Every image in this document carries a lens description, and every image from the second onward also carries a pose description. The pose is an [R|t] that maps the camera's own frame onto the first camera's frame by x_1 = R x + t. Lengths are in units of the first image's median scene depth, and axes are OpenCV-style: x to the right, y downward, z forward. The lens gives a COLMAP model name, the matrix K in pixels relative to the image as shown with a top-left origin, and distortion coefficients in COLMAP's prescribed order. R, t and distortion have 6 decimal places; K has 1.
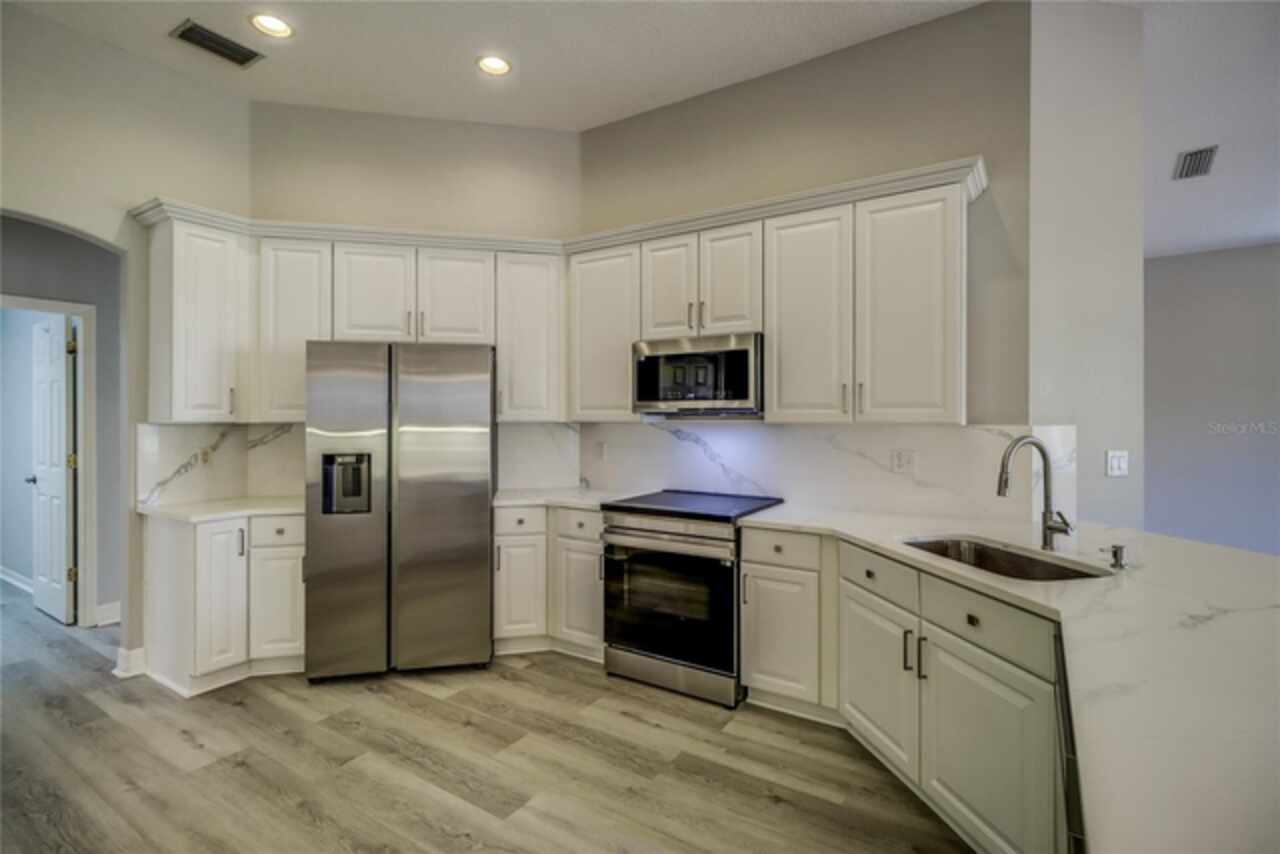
lens RADIAL K [[591.9, 0, 669.4], [0, 591.9, 418.4], [0, 0, 1]] dist [0.000635, -0.000135]
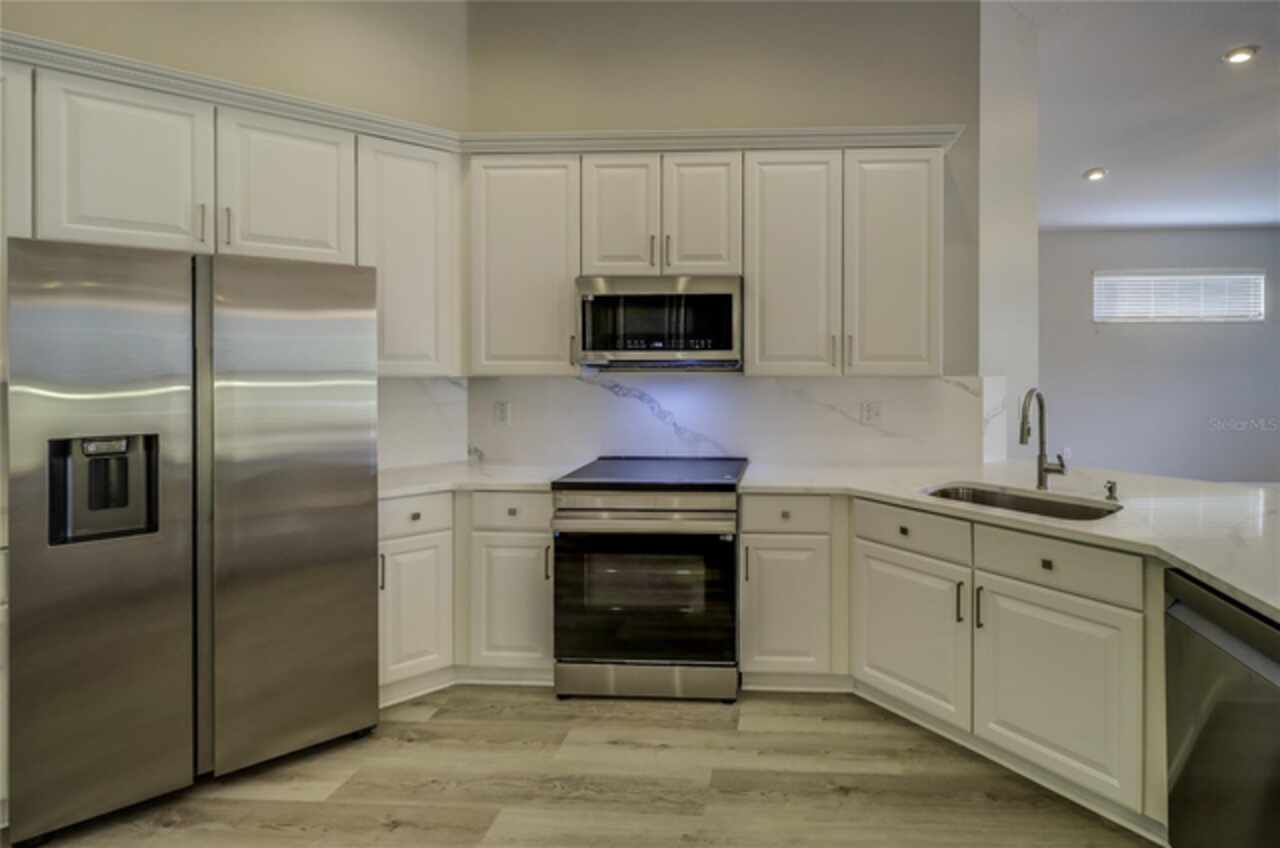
lens RADIAL K [[623.1, 0, 762.7], [0, 623.1, 367.2], [0, 0, 1]] dist [-0.000321, -0.000512]
pose [[0.878856, -0.003396, 0.477076, -0.273922], [0.001671, 0.999990, 0.004040, -0.010236], [-0.477085, -0.002753, 0.878853, 0.153281]]
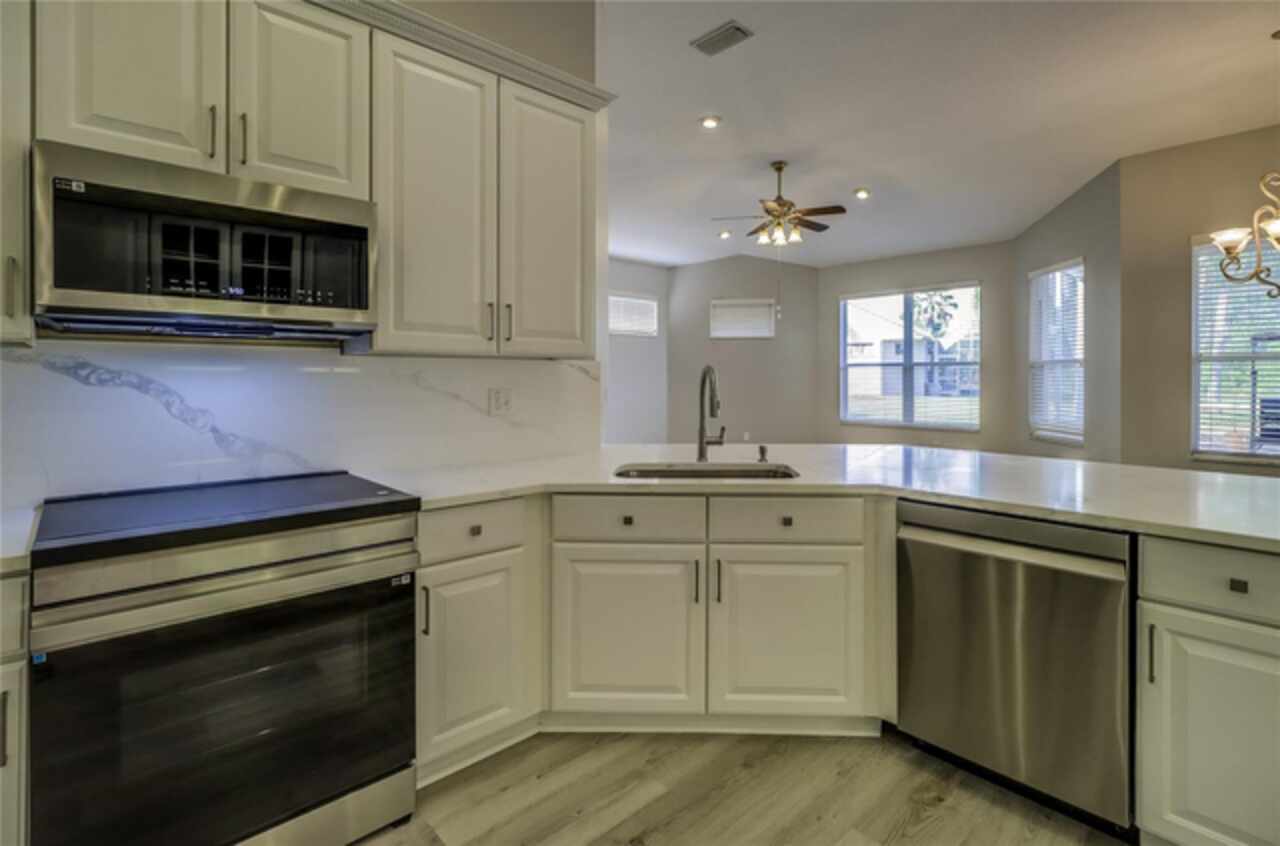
lens RADIAL K [[599.6, 0, 643.0], [0, 599.6, 382.0], [0, 0, 1]] dist [-0.001364, -0.000546]
pose [[0.269066, -0.004468, 0.963111, -0.386339], [0.003665, 0.999987, 0.003615, 0.041458], [-0.963115, 0.002557, 0.269079, 0.559800]]
